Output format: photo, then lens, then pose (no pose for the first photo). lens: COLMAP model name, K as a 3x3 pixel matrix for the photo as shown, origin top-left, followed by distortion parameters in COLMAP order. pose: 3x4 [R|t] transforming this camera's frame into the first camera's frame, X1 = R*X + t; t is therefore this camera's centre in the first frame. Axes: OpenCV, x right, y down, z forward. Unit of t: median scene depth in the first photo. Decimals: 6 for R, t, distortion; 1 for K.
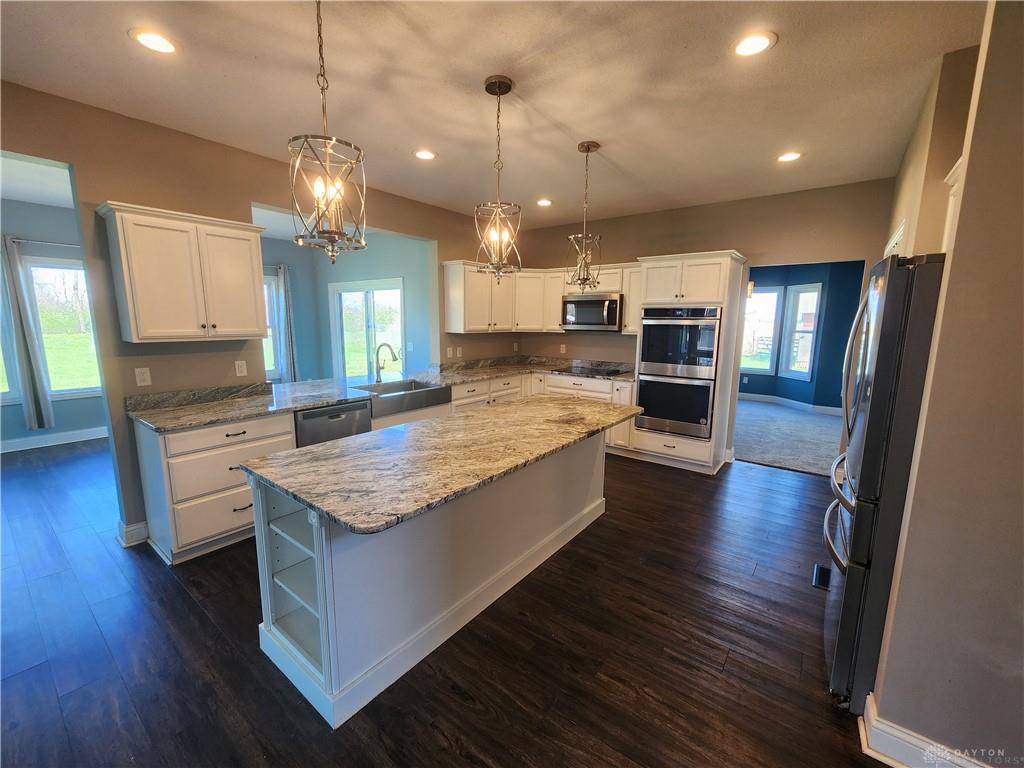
lens RADIAL K [[421.2, 0, 514.8], [0, 421.2, 388.9], [0, 0, 1]] dist [0.001069, 0.000246]
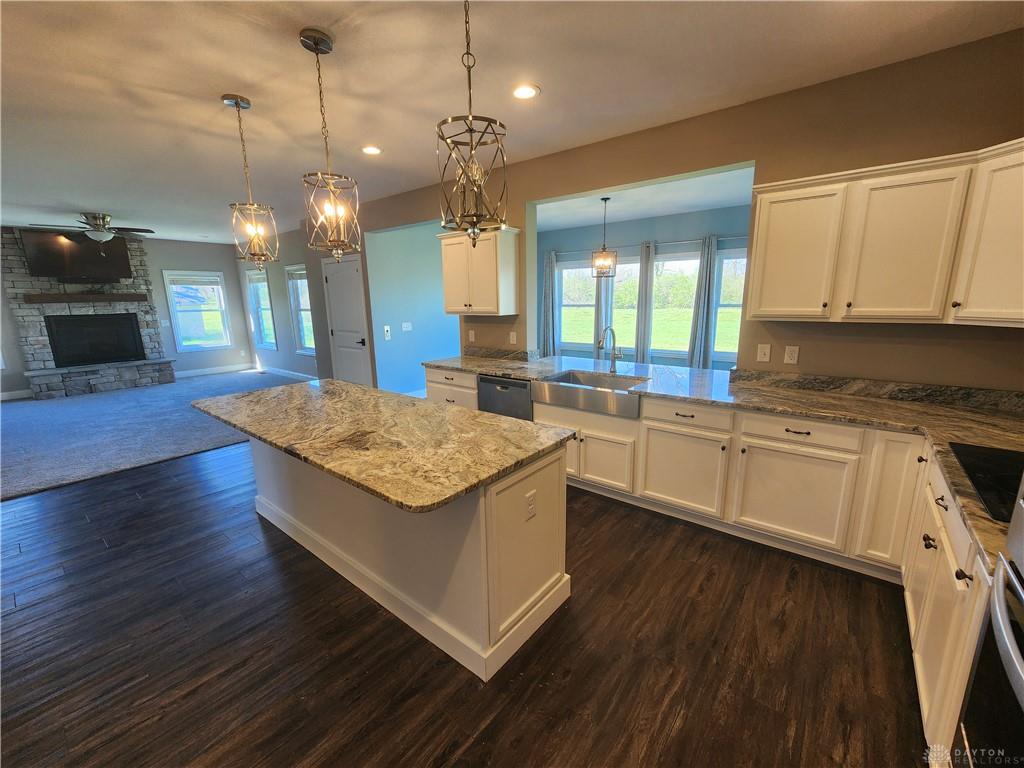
lens RADIAL K [[421.2, 0, 514.8], [0, 421.2, 388.9], [0, 0, 1]] dist [0.001069, 0.000246]
pose [[-0.023985, 0.202623, -0.978963, 0.877518], [-0.148358, 0.967681, 0.203922, -0.214973], [0.988643, 0.150128, 0.006851, 1.350923]]
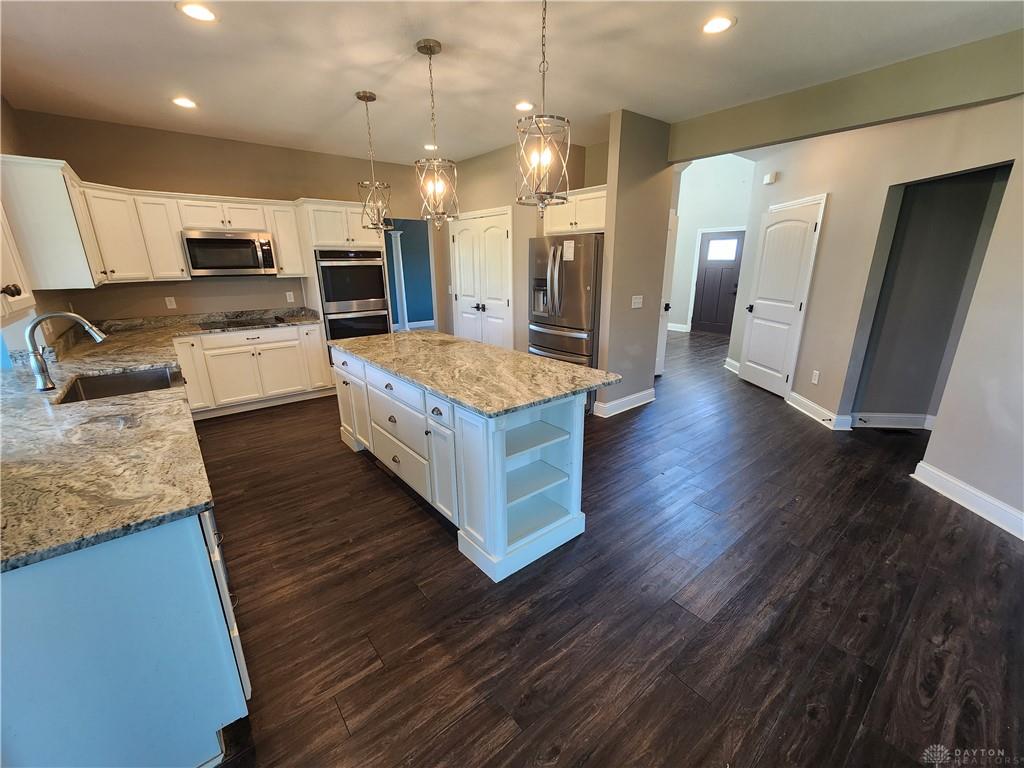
lens RADIAL K [[421.2, 0, 514.8], [0, 421.2, 388.9], [0, 0, 1]] dist [0.001069, 0.000246]
pose [[0.232679, -0.295157, 0.926684, -1.144657], [0.168899, 0.950620, 0.260373, -0.095238], [-0.957775, 0.095932, 0.271041, 0.495974]]
